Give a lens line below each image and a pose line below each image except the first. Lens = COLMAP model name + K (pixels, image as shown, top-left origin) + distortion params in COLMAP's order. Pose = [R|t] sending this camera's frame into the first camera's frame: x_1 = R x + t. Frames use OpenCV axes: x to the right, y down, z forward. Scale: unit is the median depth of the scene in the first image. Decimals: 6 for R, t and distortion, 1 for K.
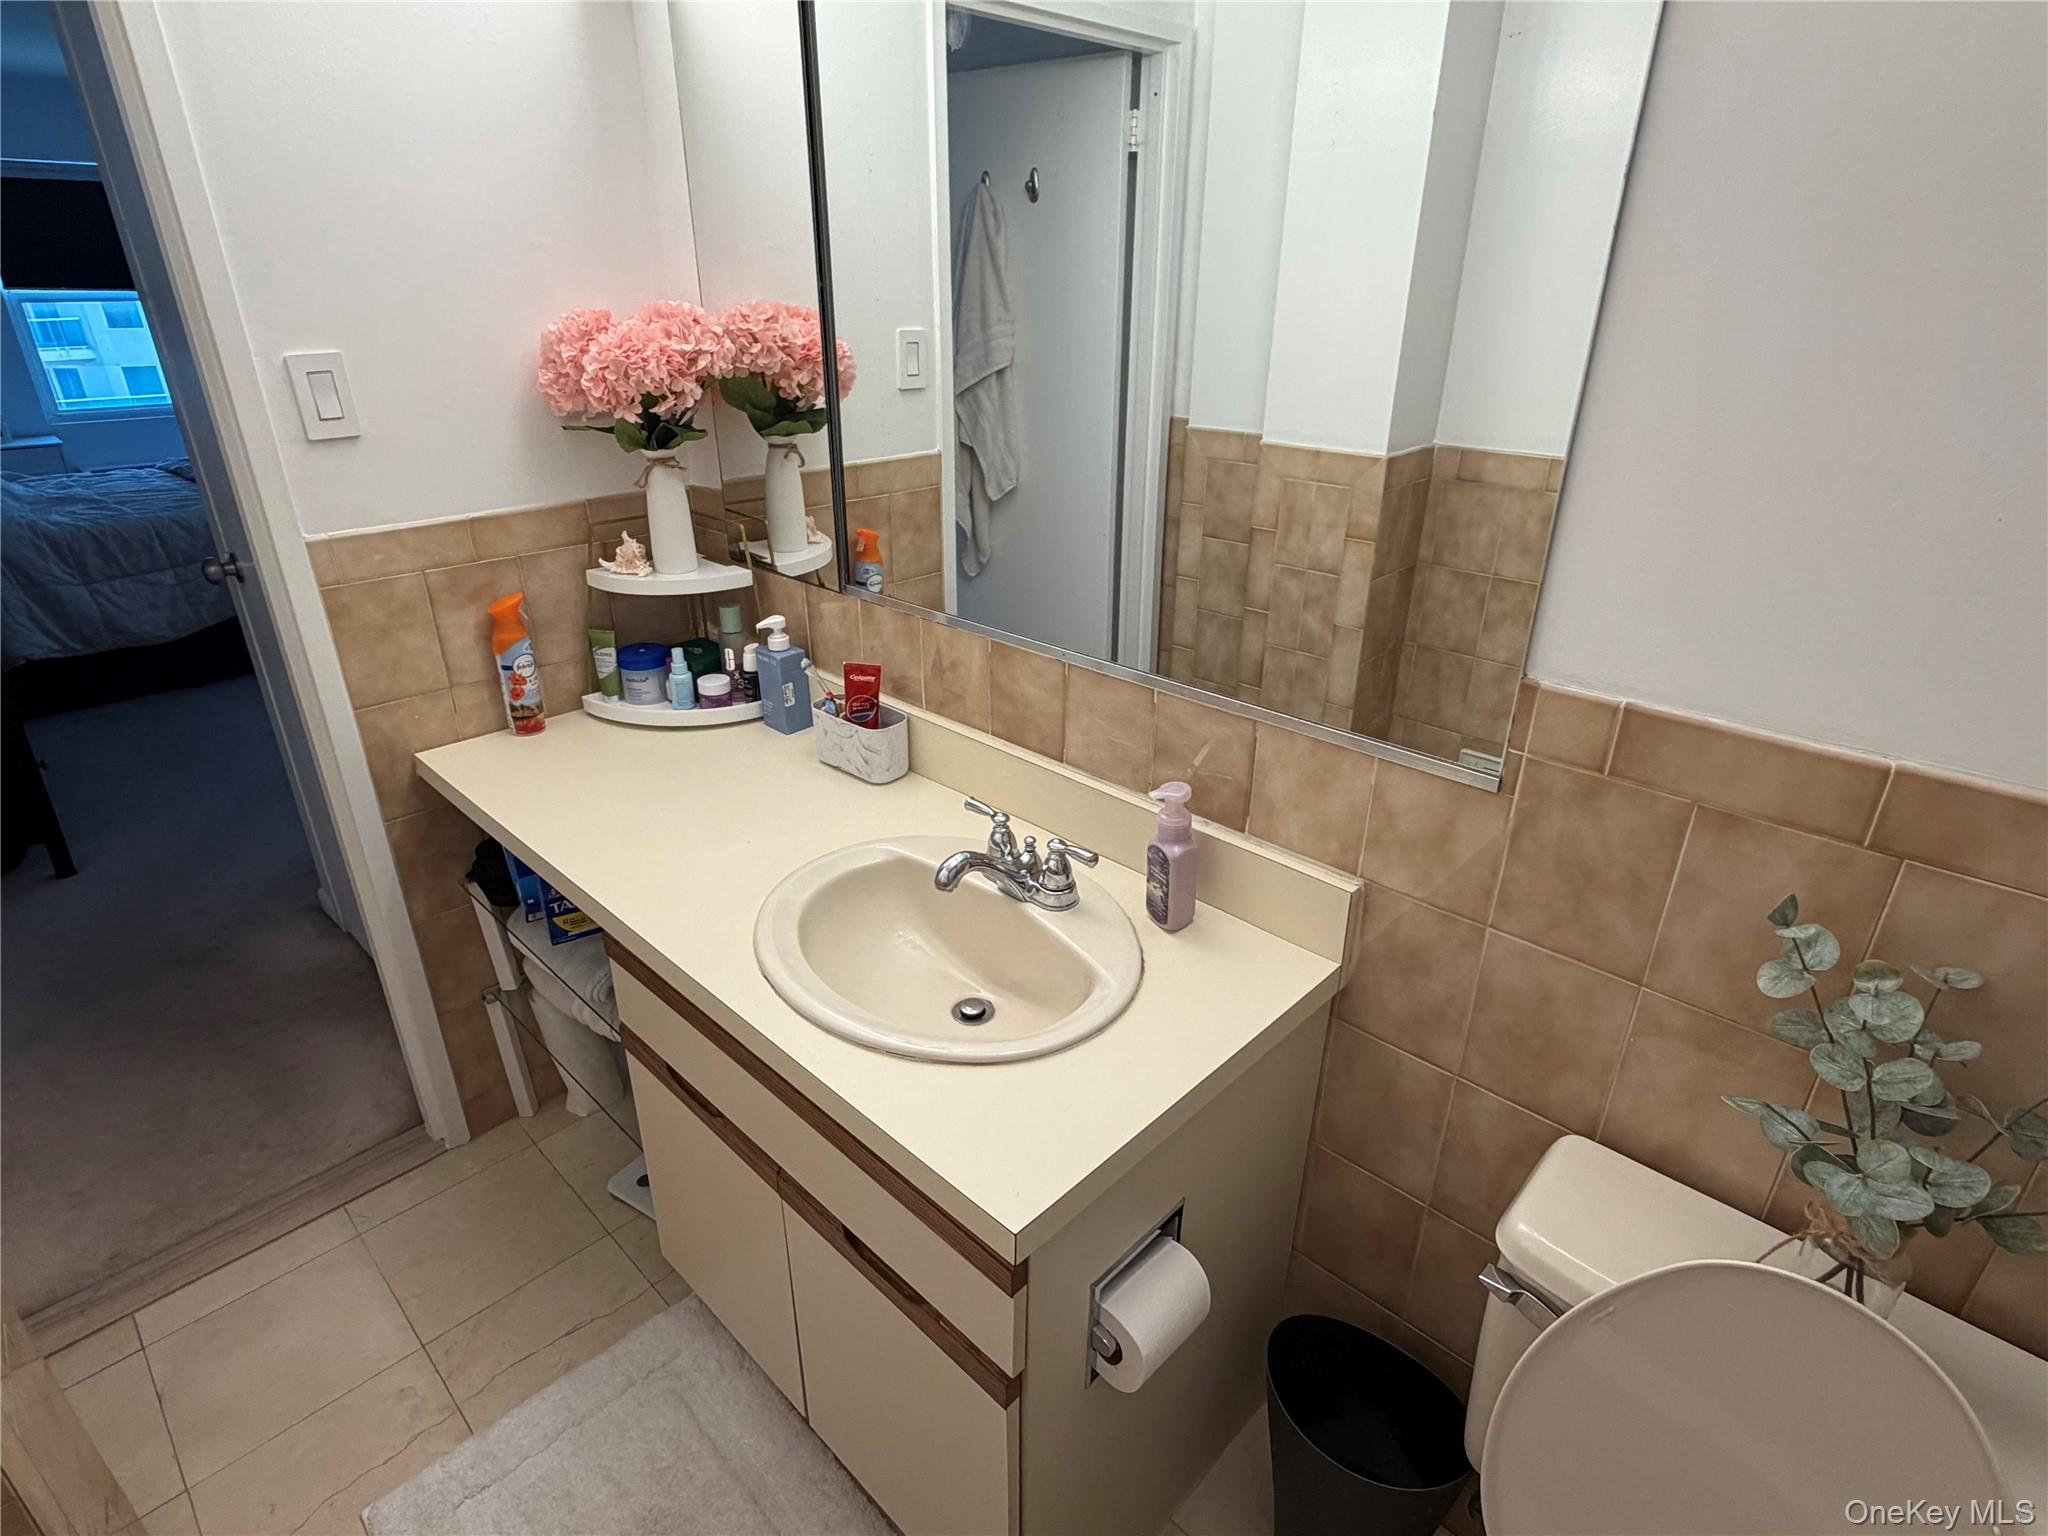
lens RADIAL K [[1068.2, 0, 1021.6], [0, 1068.2, 769.6], [0, 0, 1]] dist [-0.001472, -0.000061]
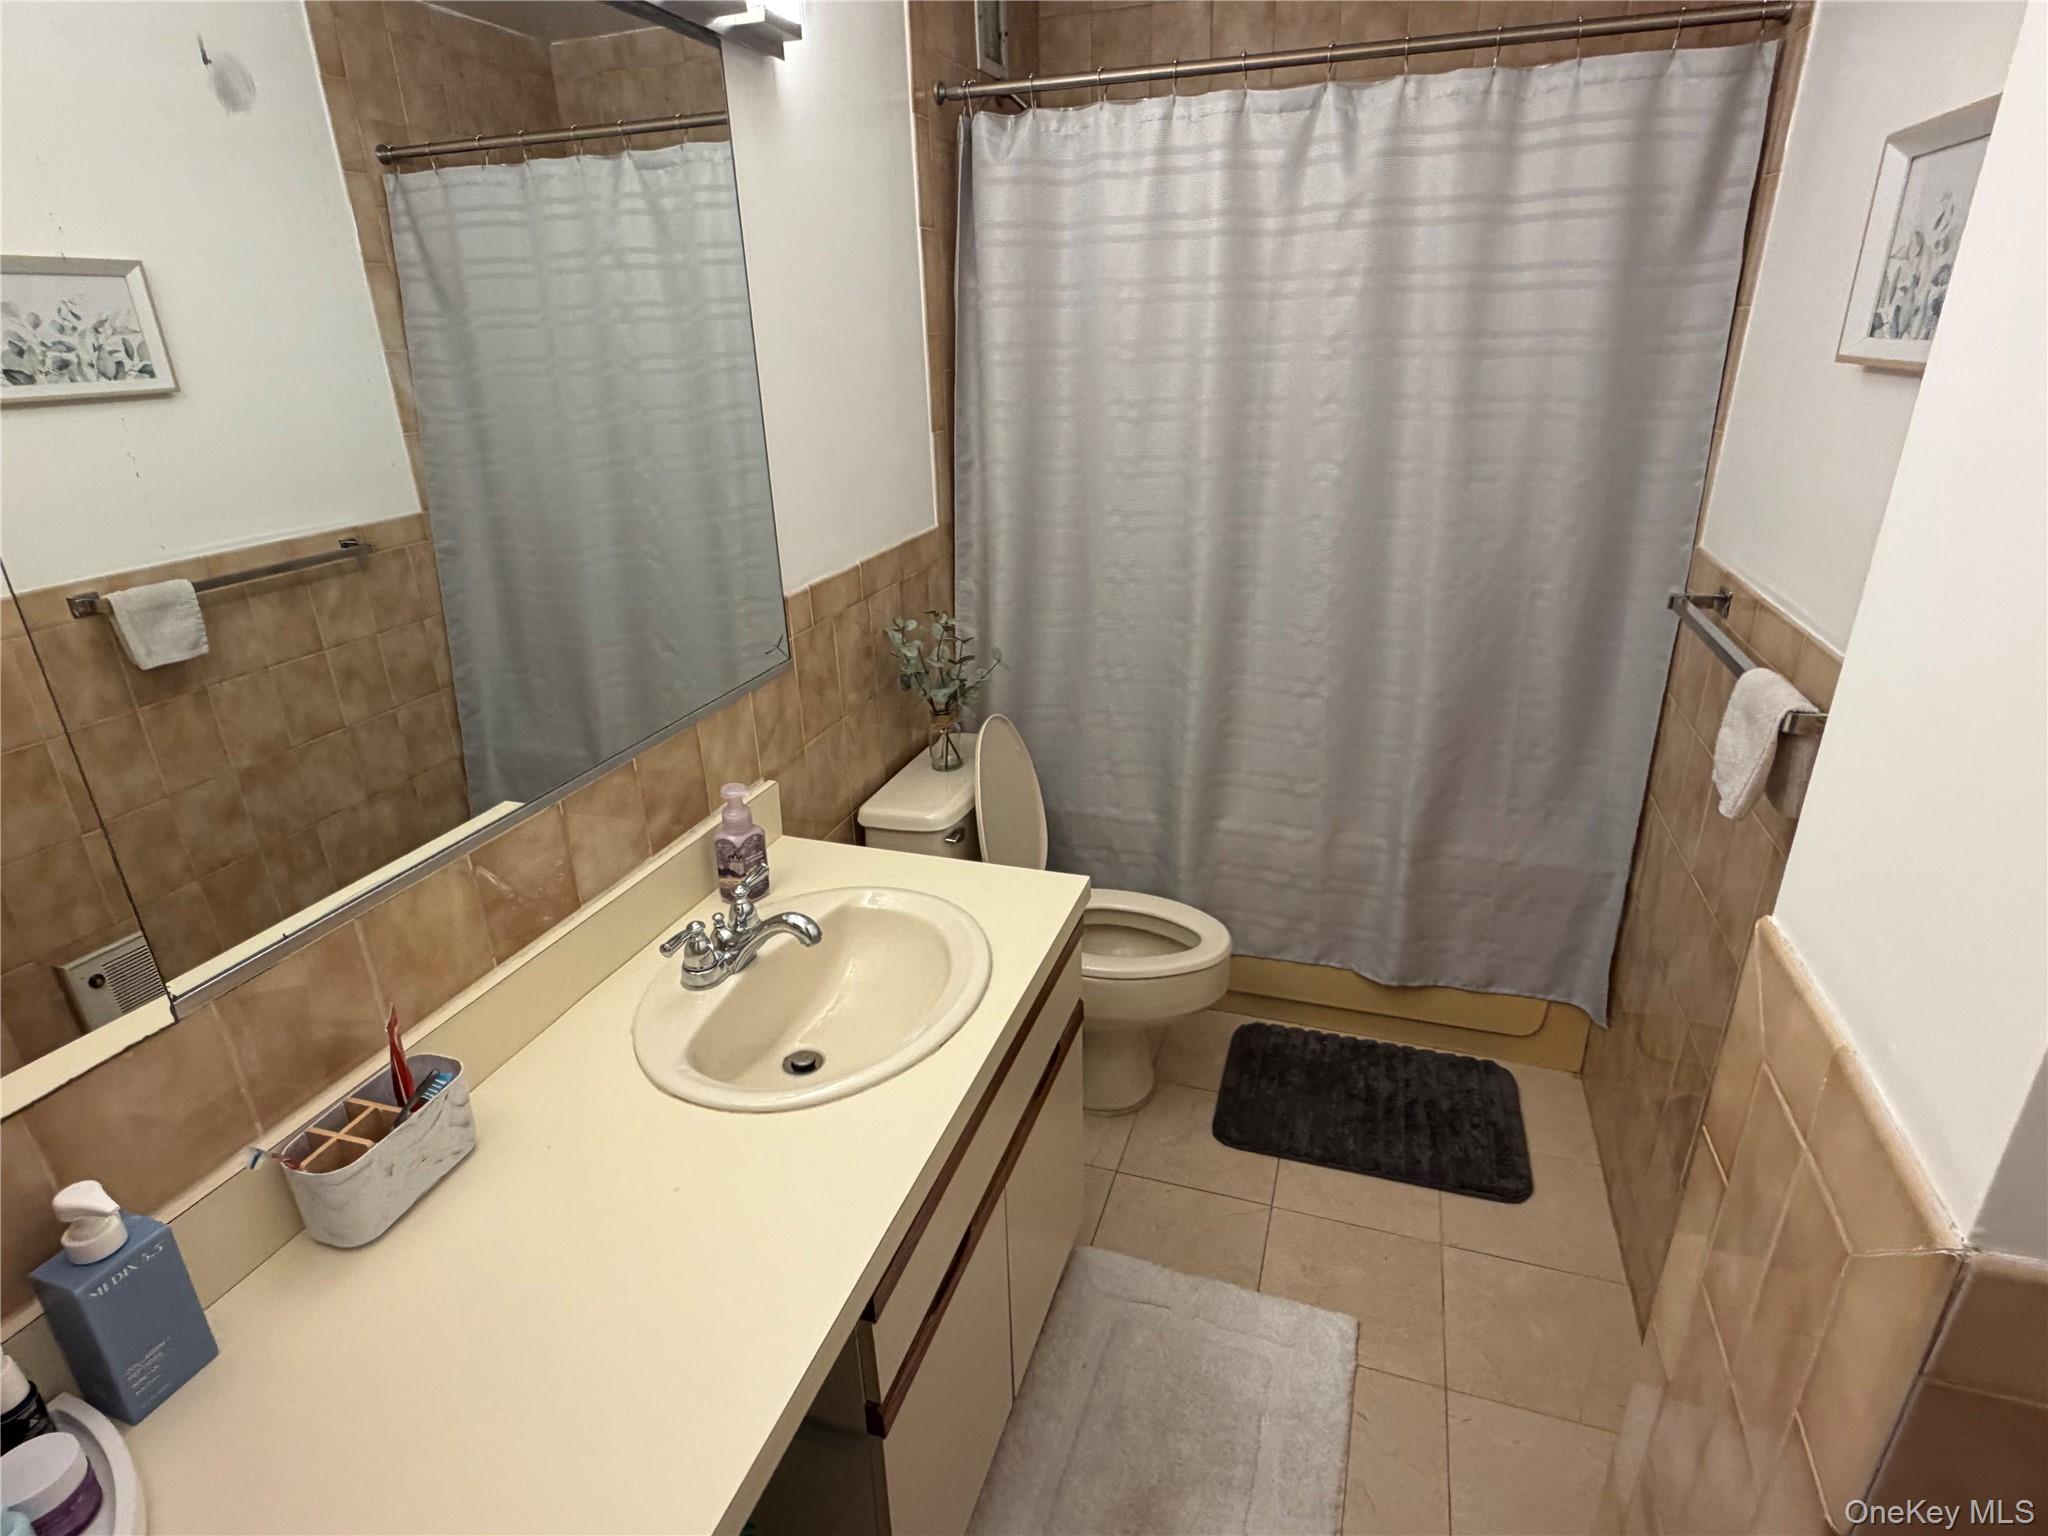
lens RADIAL K [[1068.2, 0, 1020.8], [0, 1068.2, 764.3], [0, 0, 1]] dist [-0.001472, -0.000061]
pose [[-0.431052, -0.331450, 0.839247, -1.189203], [0.400120, 0.763437, 0.507019, -0.576256], [-0.808764, 0.554350, -0.196461, 1.124219]]
